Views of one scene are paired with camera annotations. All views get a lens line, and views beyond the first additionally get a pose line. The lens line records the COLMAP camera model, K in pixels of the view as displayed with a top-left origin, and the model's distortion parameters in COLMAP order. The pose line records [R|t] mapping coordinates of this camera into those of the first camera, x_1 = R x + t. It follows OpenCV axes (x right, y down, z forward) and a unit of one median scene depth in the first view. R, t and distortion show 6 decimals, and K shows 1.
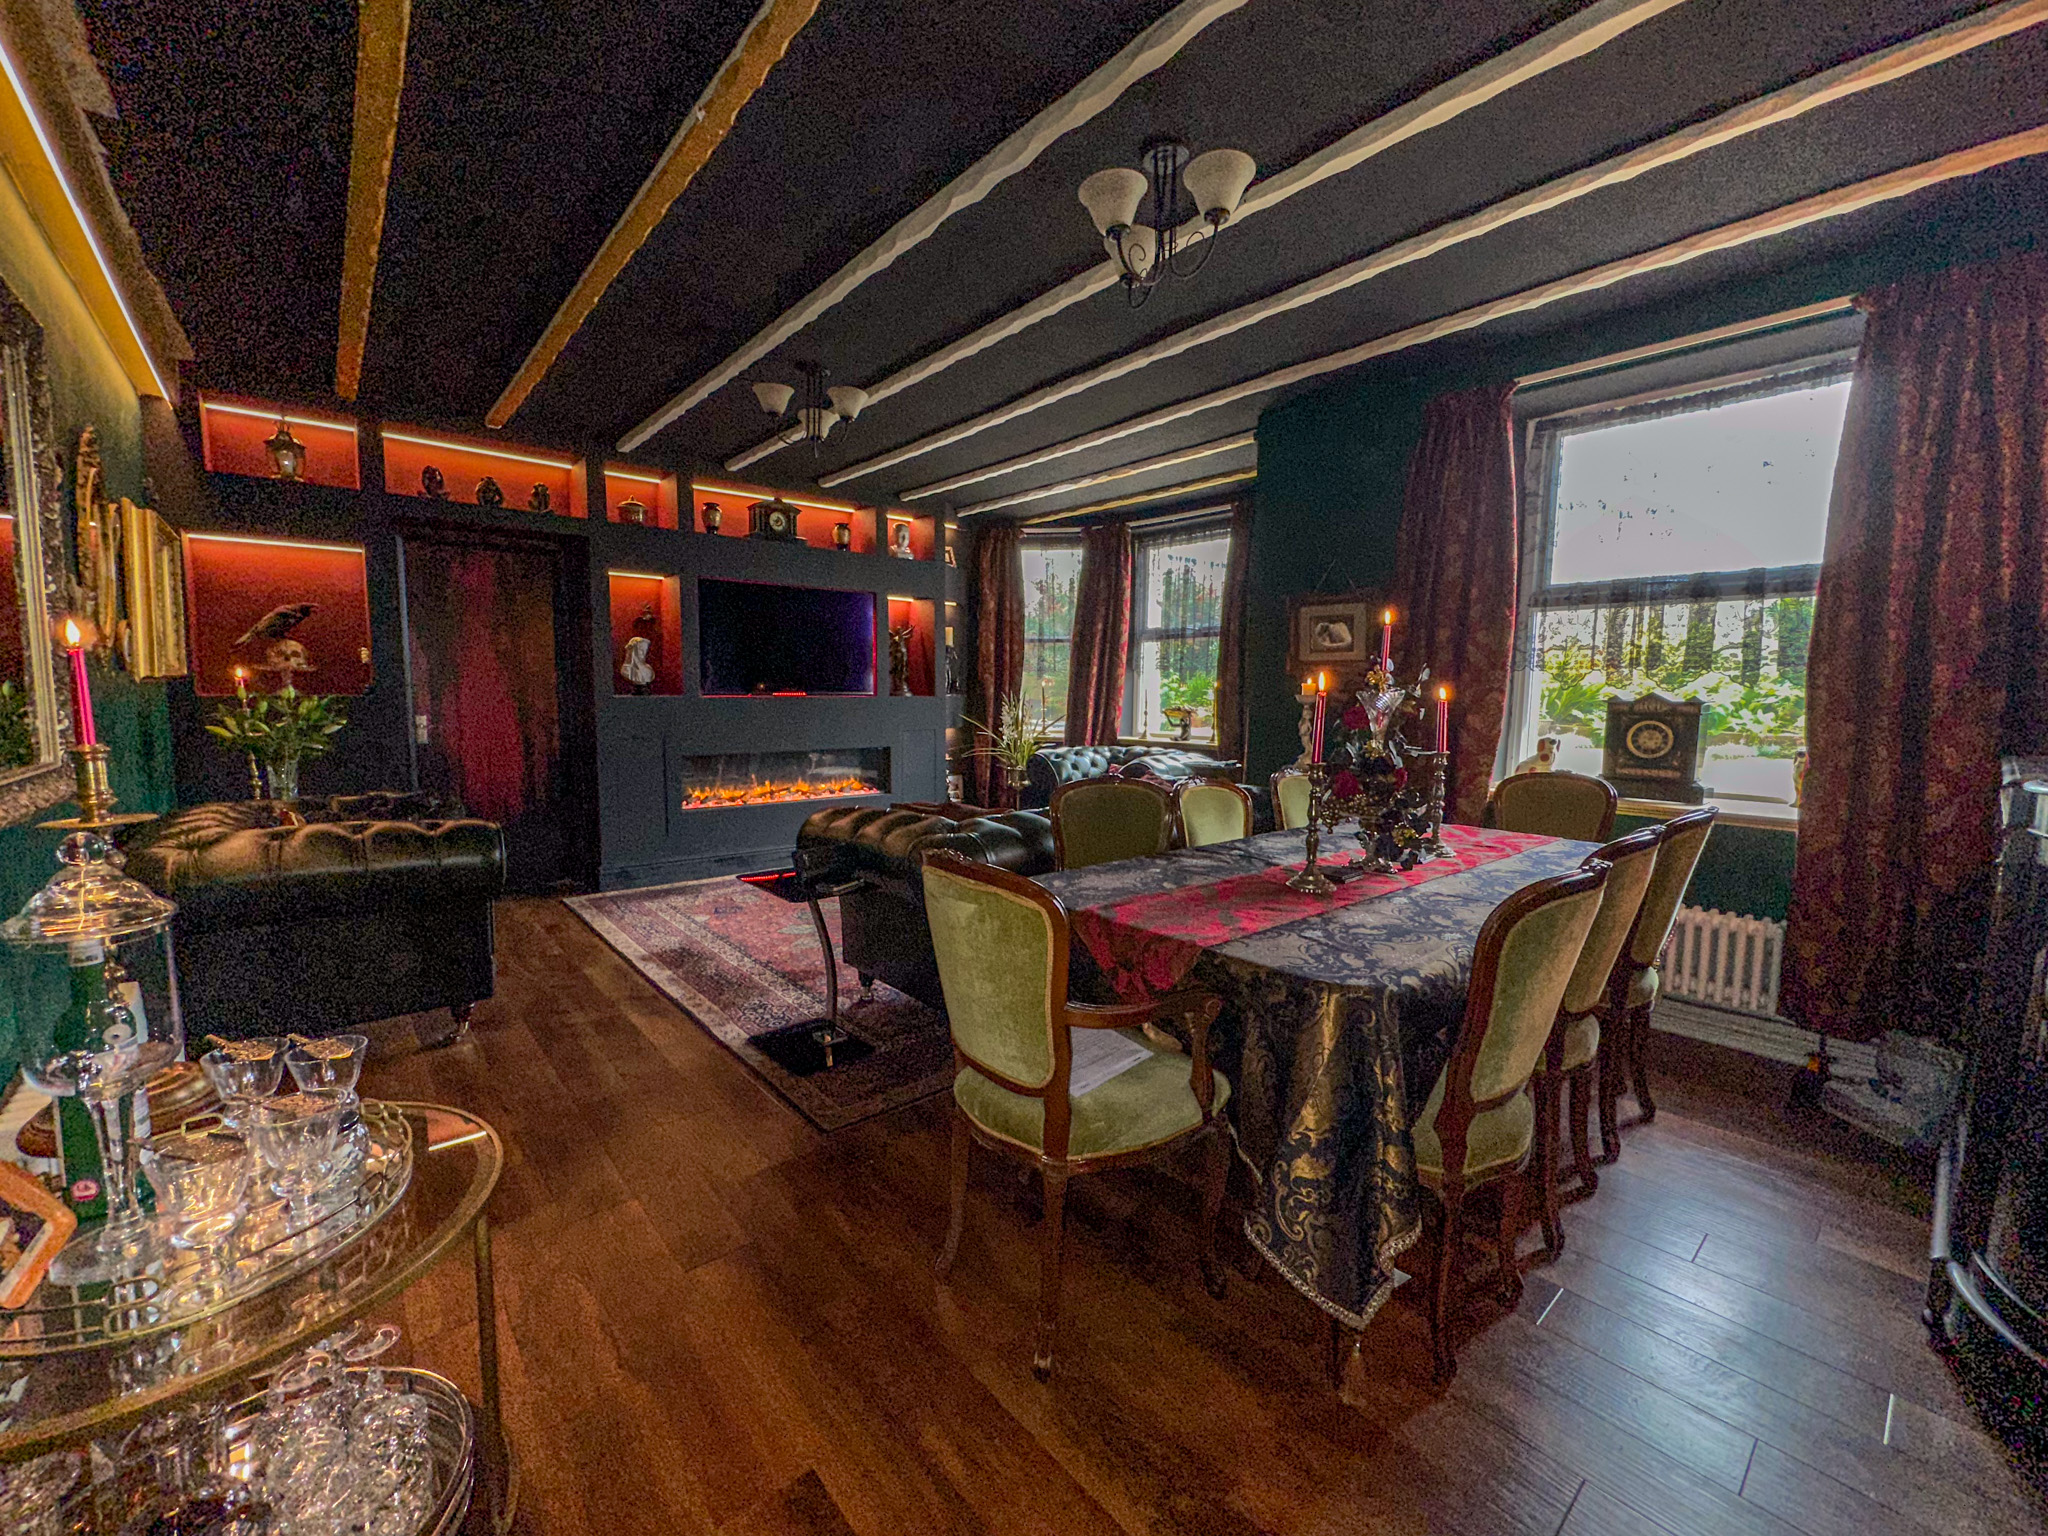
lens RADIAL K [[836.8, 0, 1024.0], [0, 836.8, 768.0], [0, 0, 1]] dist [-0.000688, 0.000439]
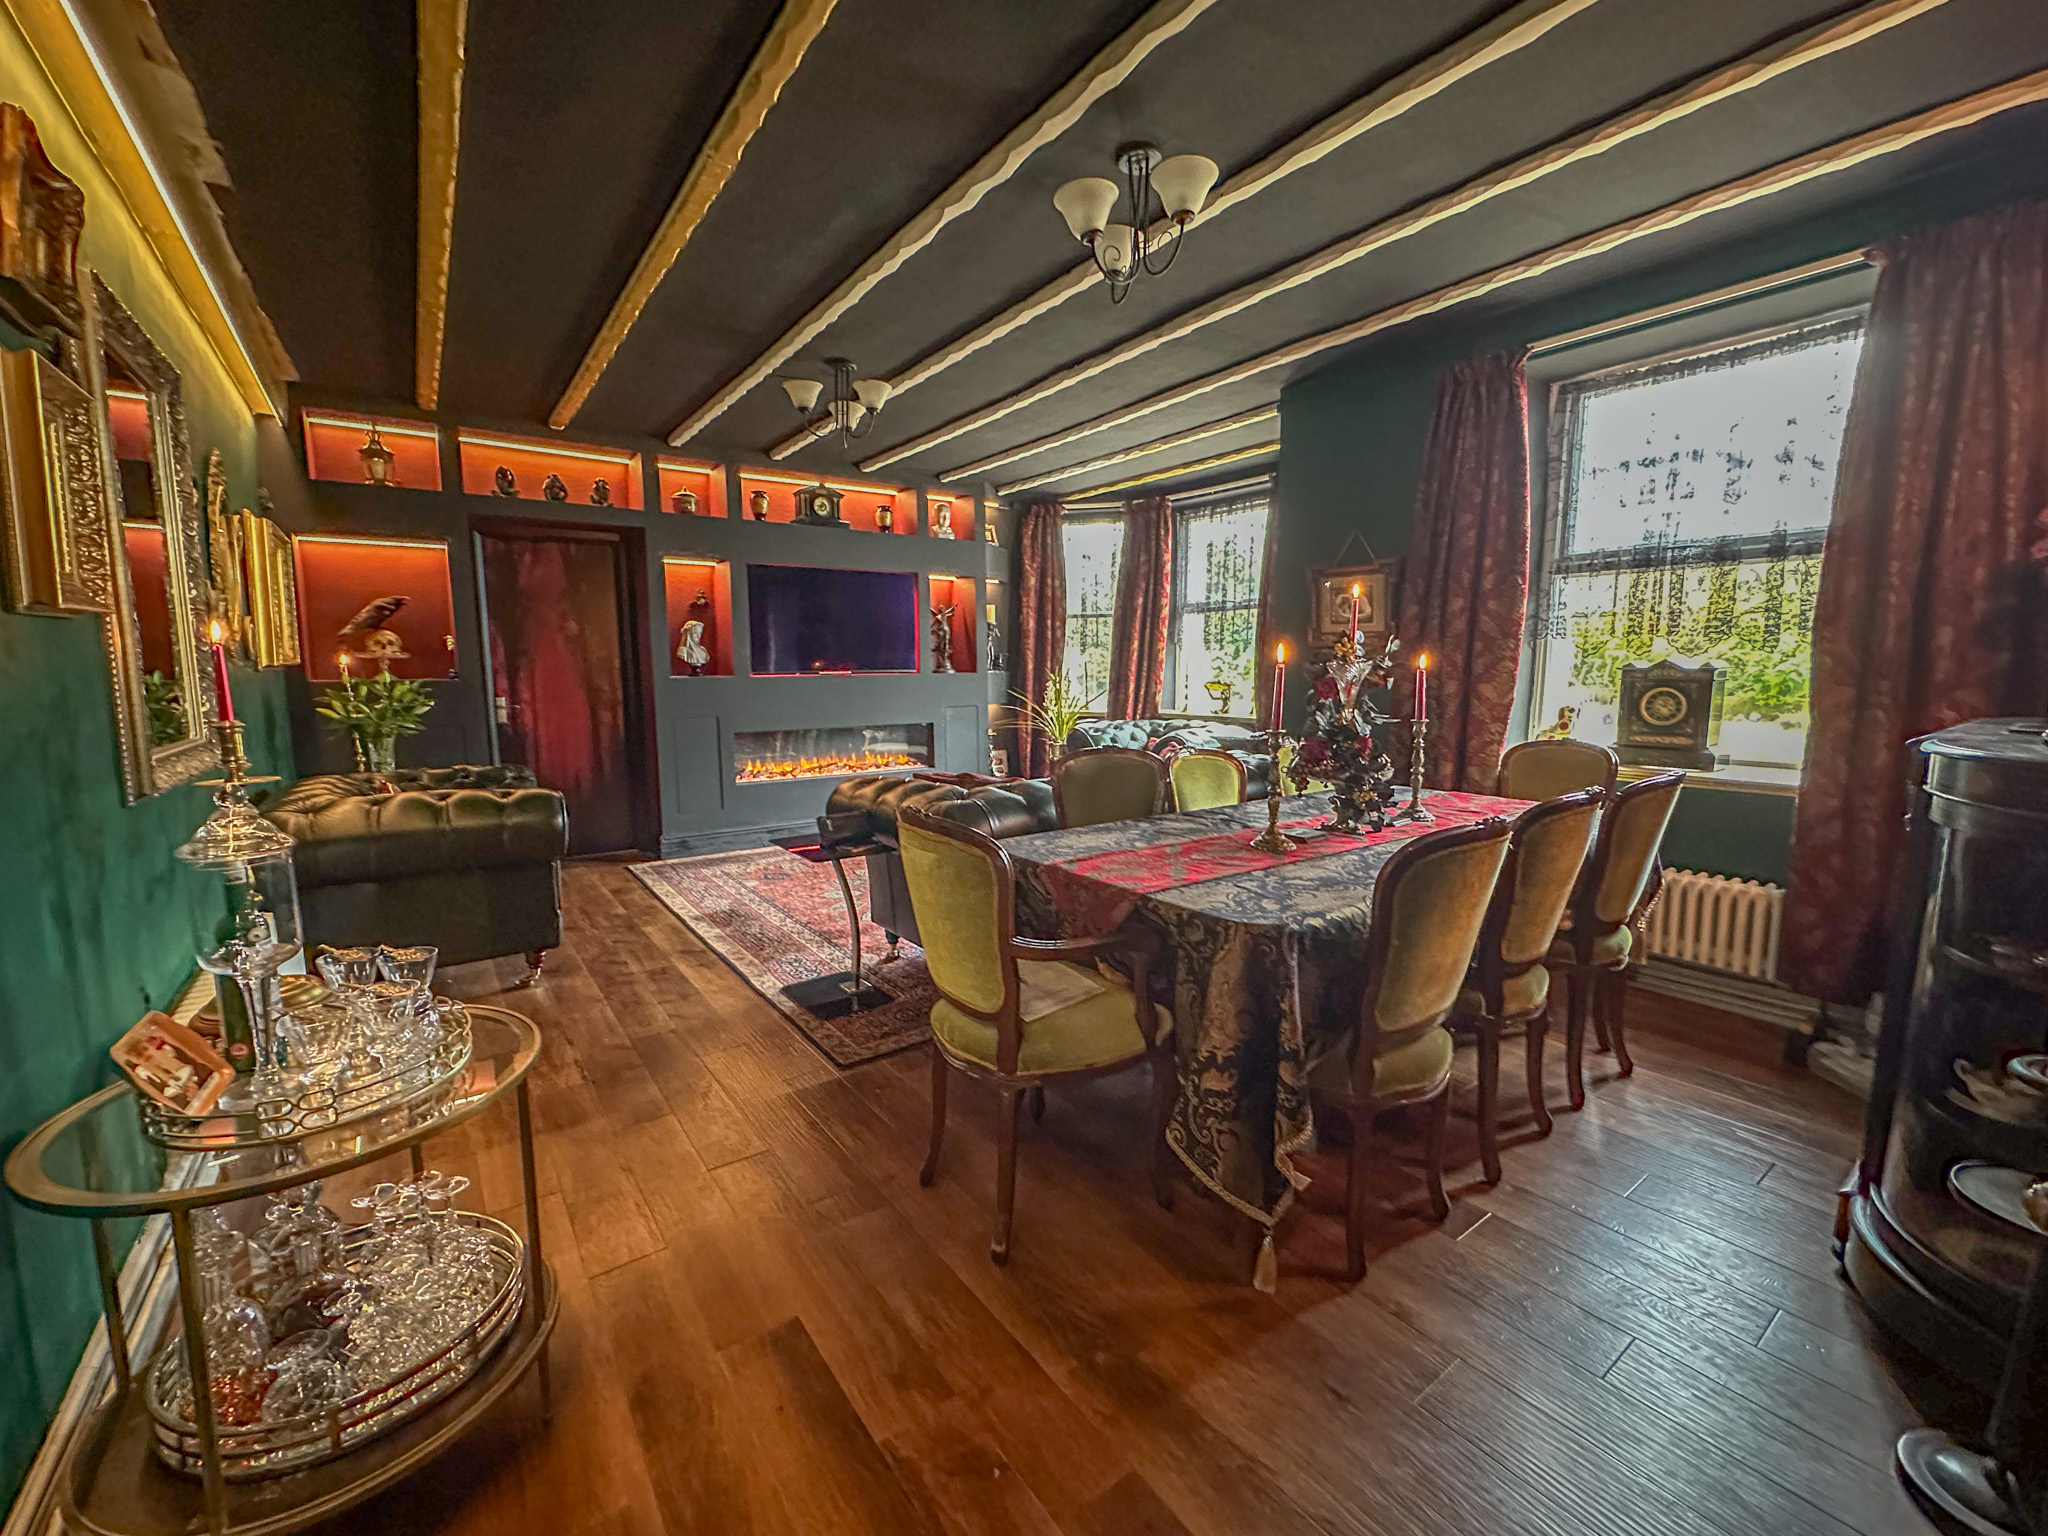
lens RADIAL K [[851.6, 0, 1024.0], [0, 851.6, 768.0], [0, 0, 1]] dist [-0.000309, -0.000087]
pose [[0.996456, -0.004665, -0.083983, 0.075402], [0.006912, 0.999625, 0.026483, 0.006740], [0.083828, -0.026969, 0.996115, -0.073621]]
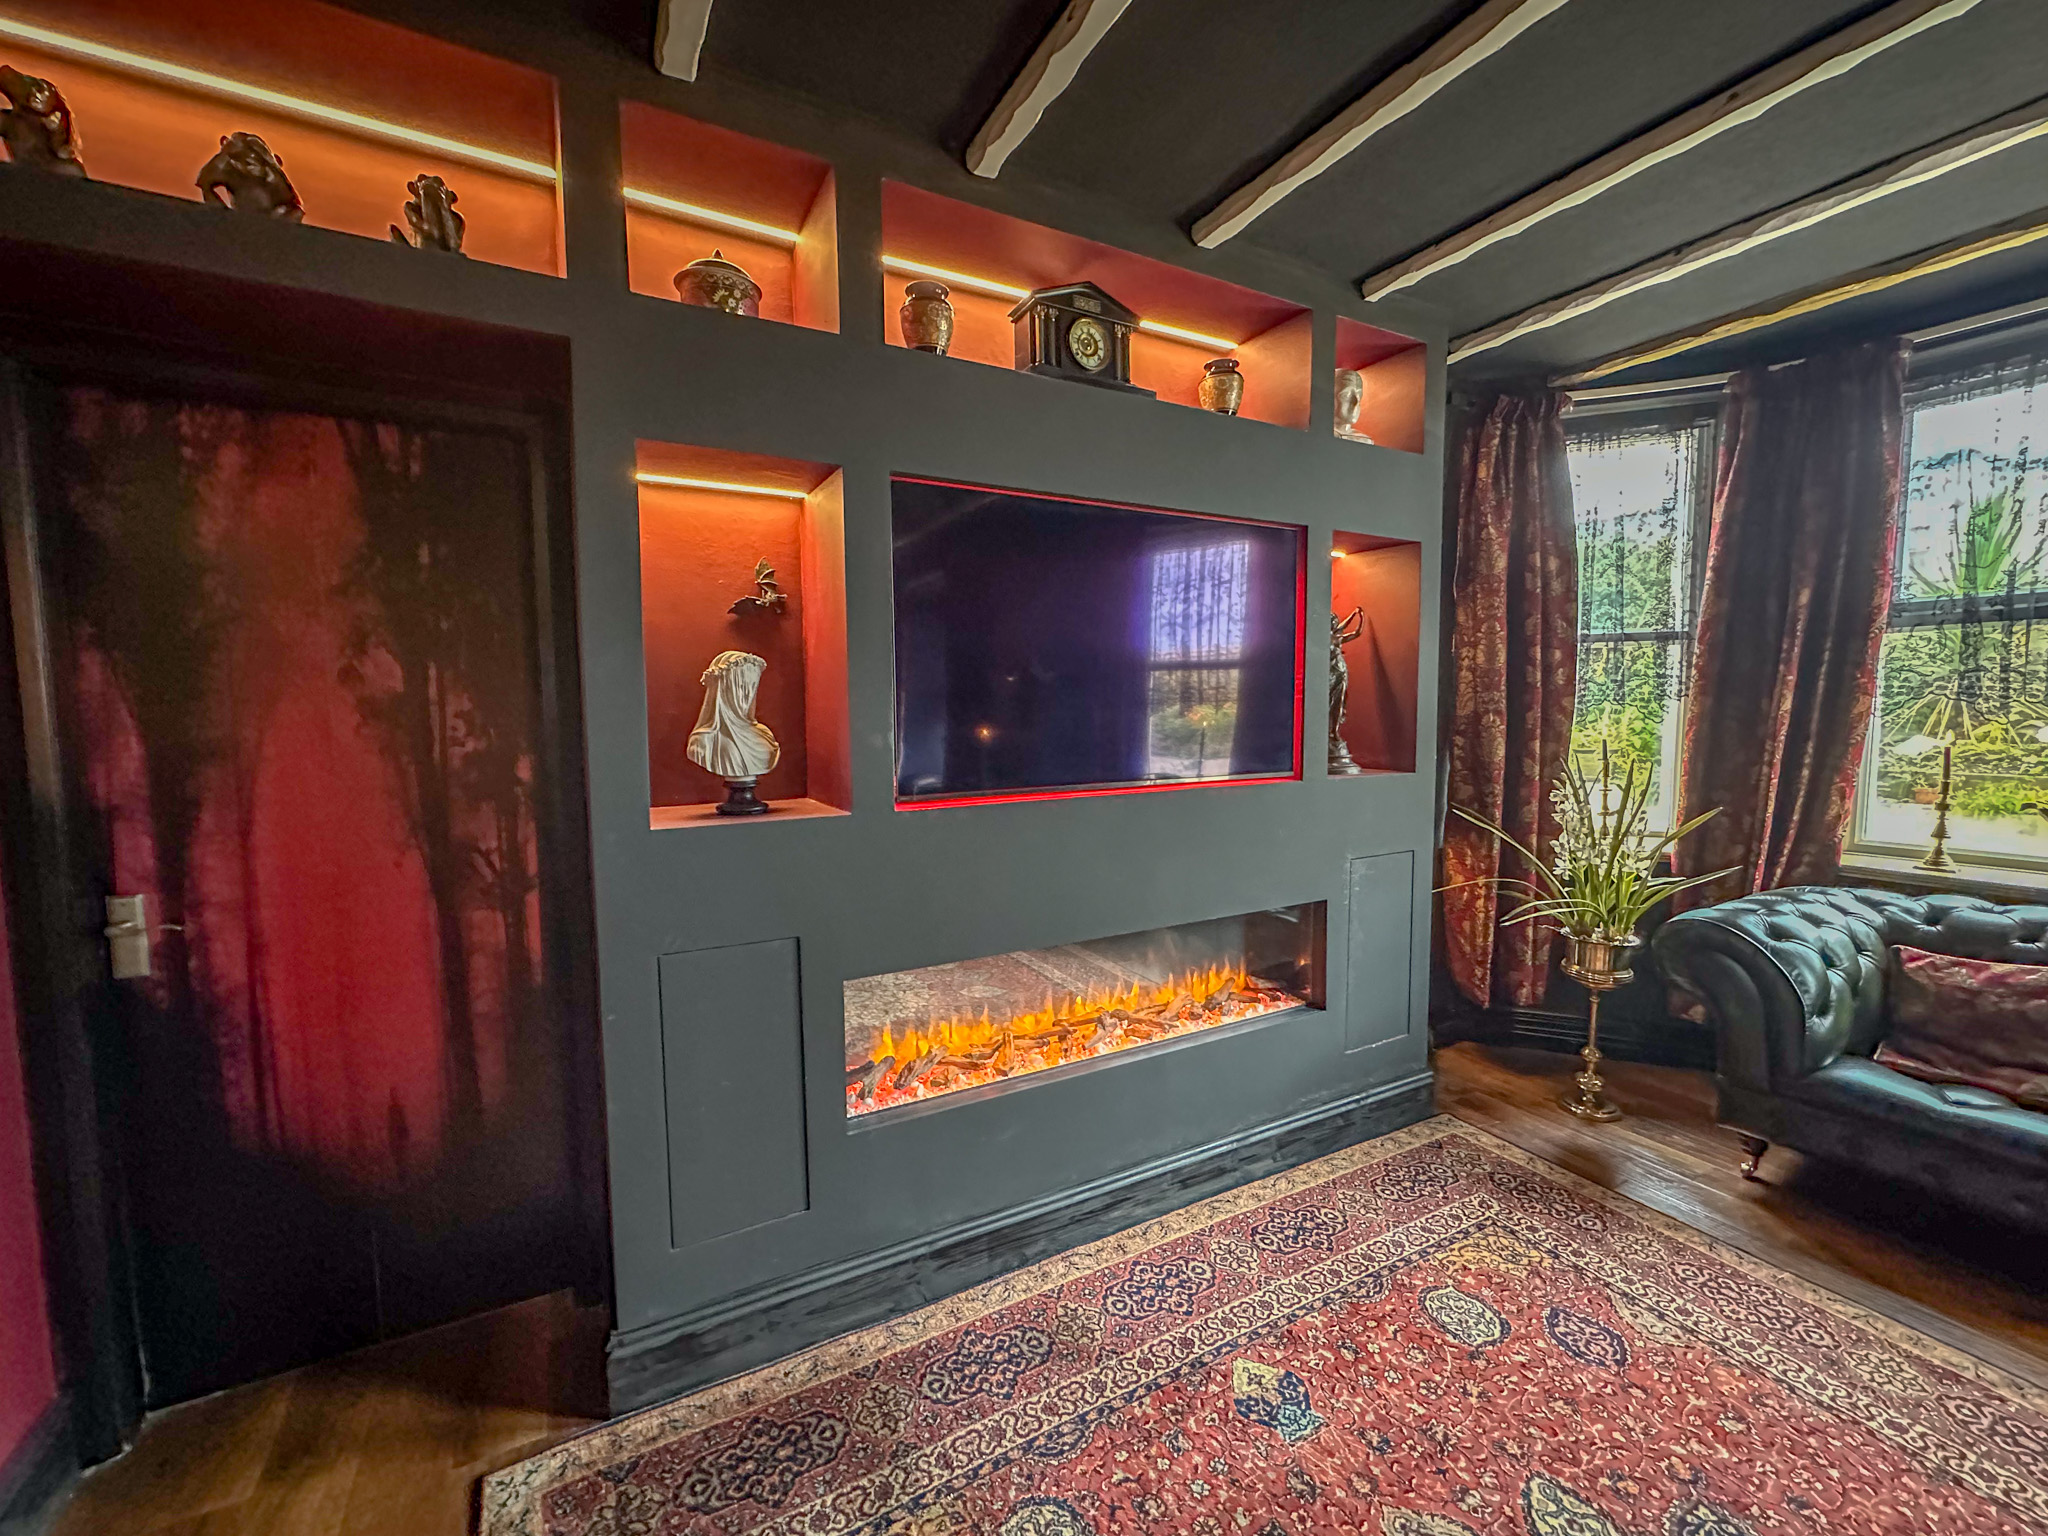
lens RADIAL K [[836.8, 0, 1024.0], [0, 836.8, 768.0], [0, 0, 1]] dist [-0.000688, 0.000439]
pose [[0.975645, -0.000610, -0.219355, -0.414583], [-0.003196, 0.999850, -0.016996, -0.161049], [0.219333, 0.017283, 0.975497, 1.079493]]
